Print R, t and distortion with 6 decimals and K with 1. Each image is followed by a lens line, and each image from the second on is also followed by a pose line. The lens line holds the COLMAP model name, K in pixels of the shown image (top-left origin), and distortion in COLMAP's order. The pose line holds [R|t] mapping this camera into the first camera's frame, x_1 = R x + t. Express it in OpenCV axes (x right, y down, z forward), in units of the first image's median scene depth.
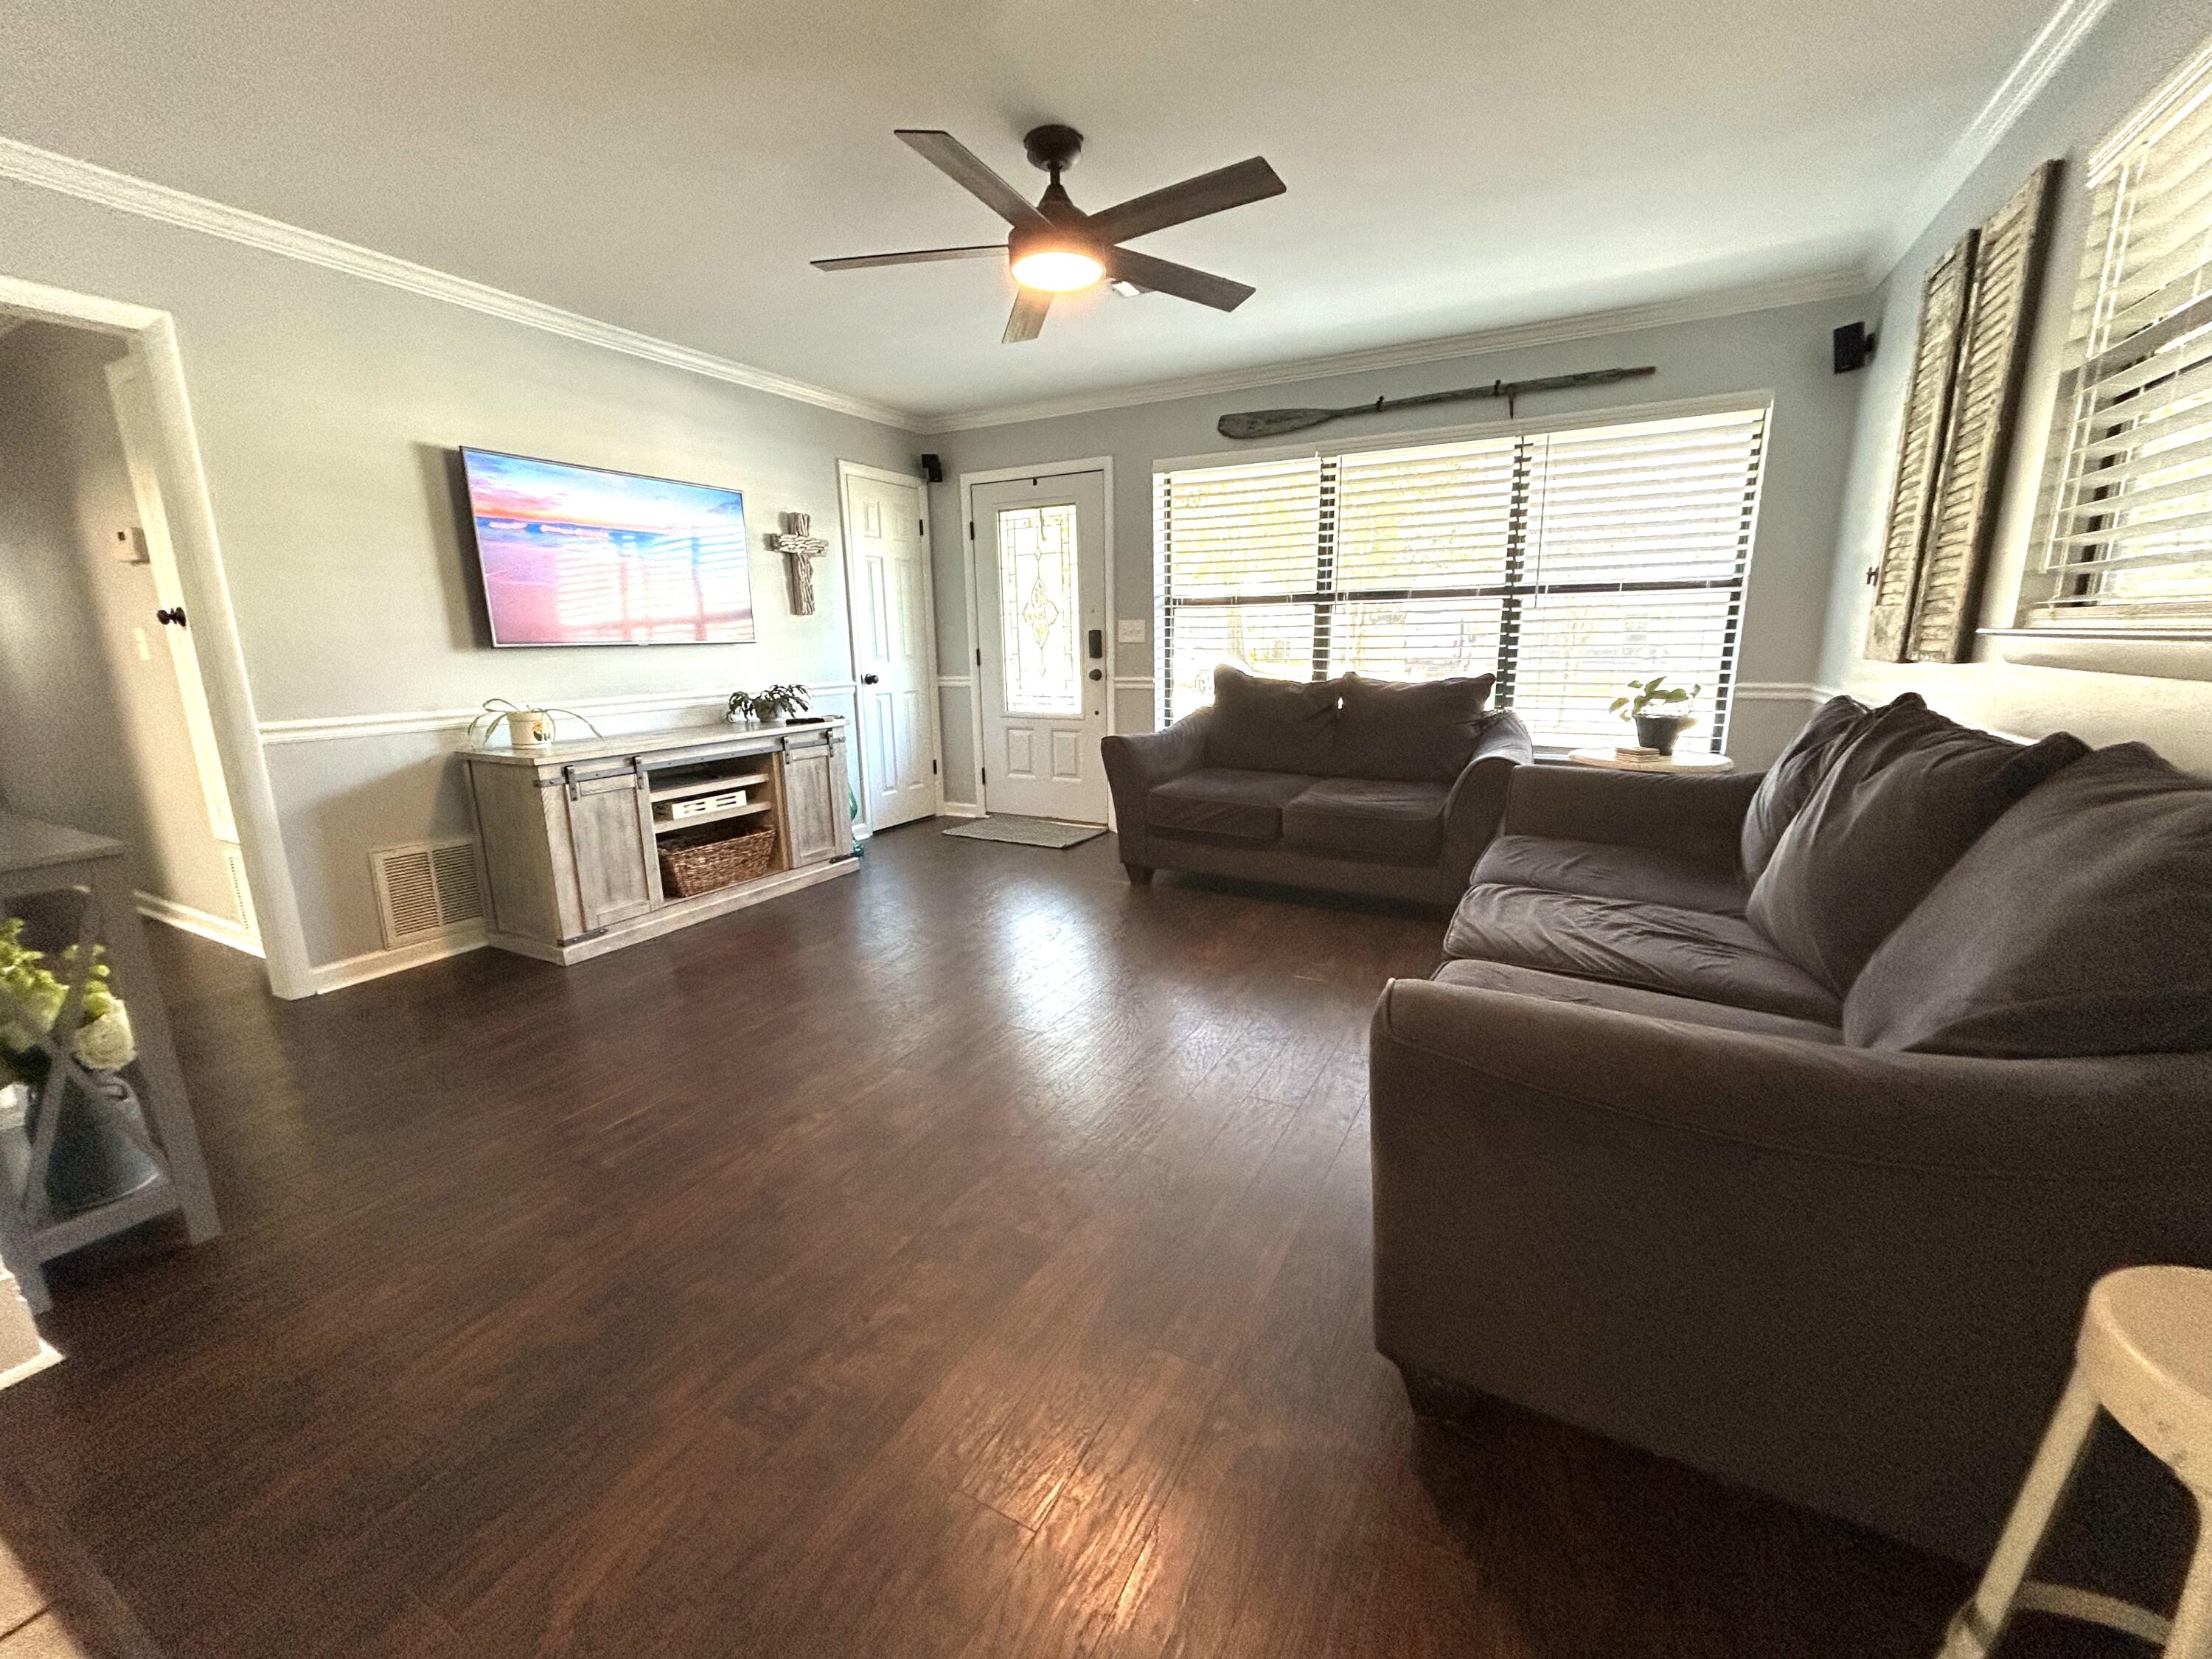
lens RADIAL K [[888.0, 0, 1102.3], [0, 888.0, 835.1], [0, 0, 1]] dist [-0.002485, 0.001393]
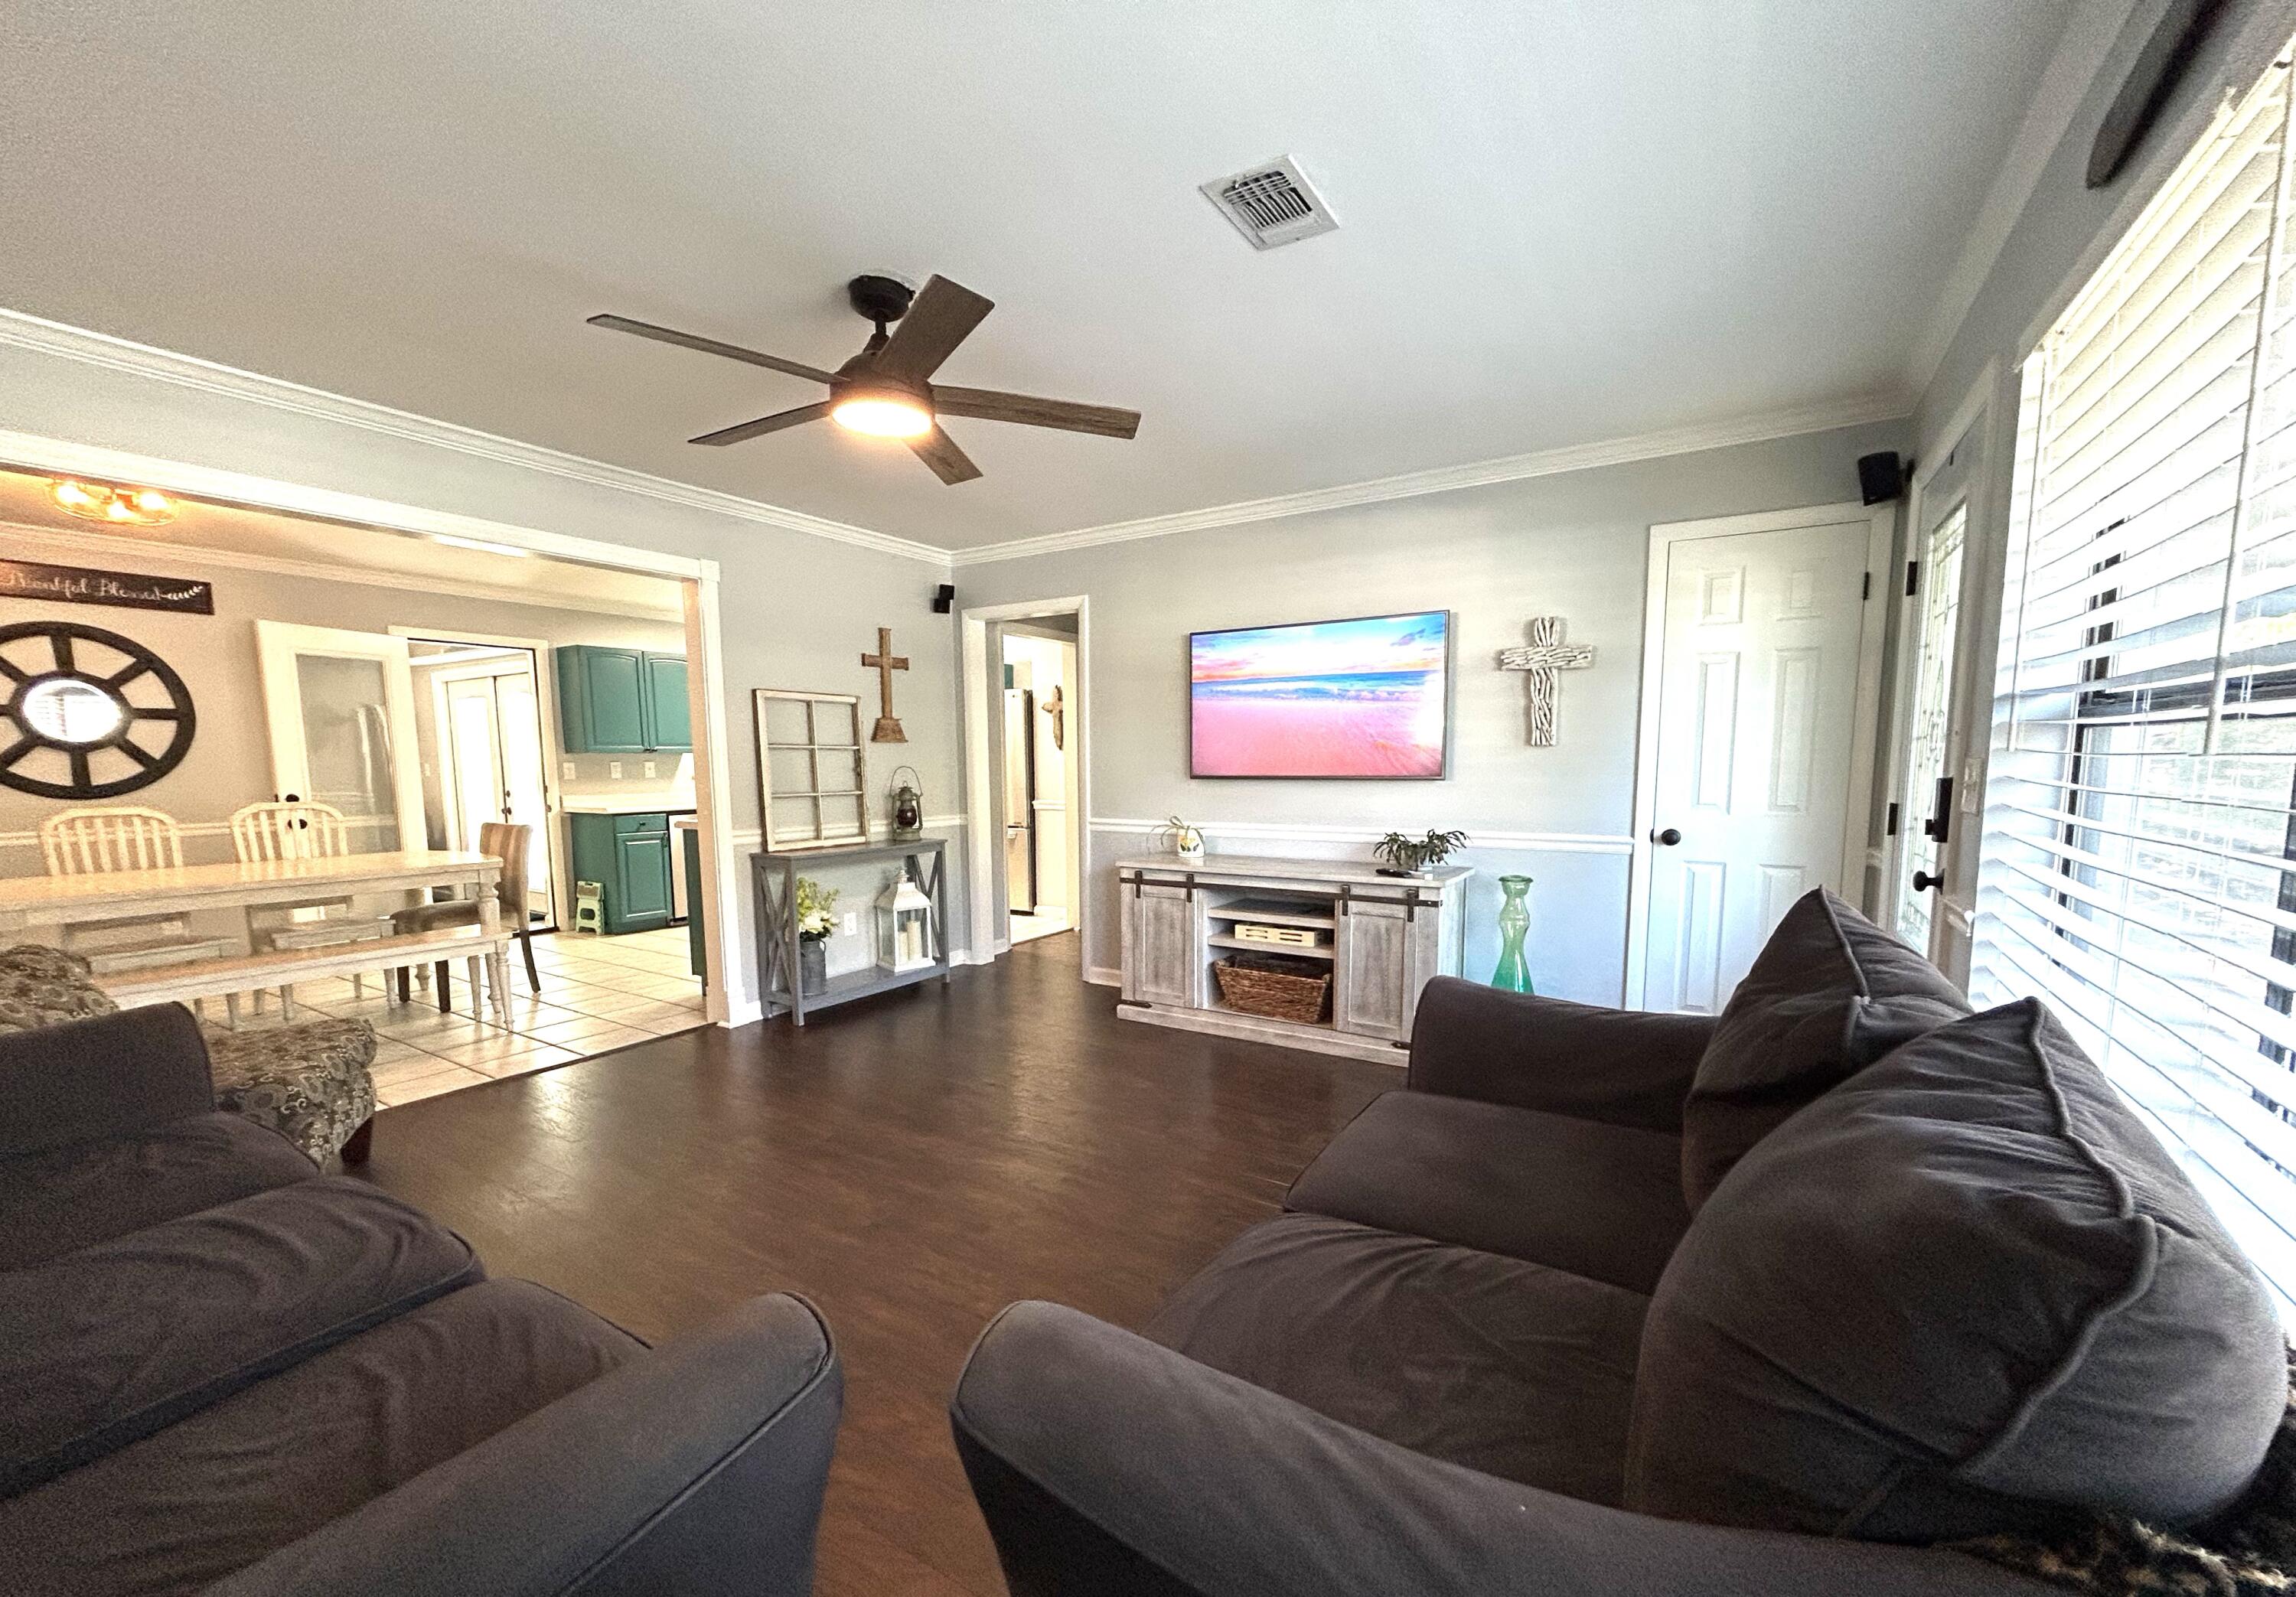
lens RADIAL K [[960.2, 0, 1198.8], [0, 960.2, 875.1], [0, 0, 1]] dist [-0.015797, -0.000088]
pose [[-0.061507, 0.141020, -0.988094, 0.623175], [-0.208695, 0.966270, 0.150896, -0.241429], [0.976045, 0.215491, -0.030002, 0.900621]]
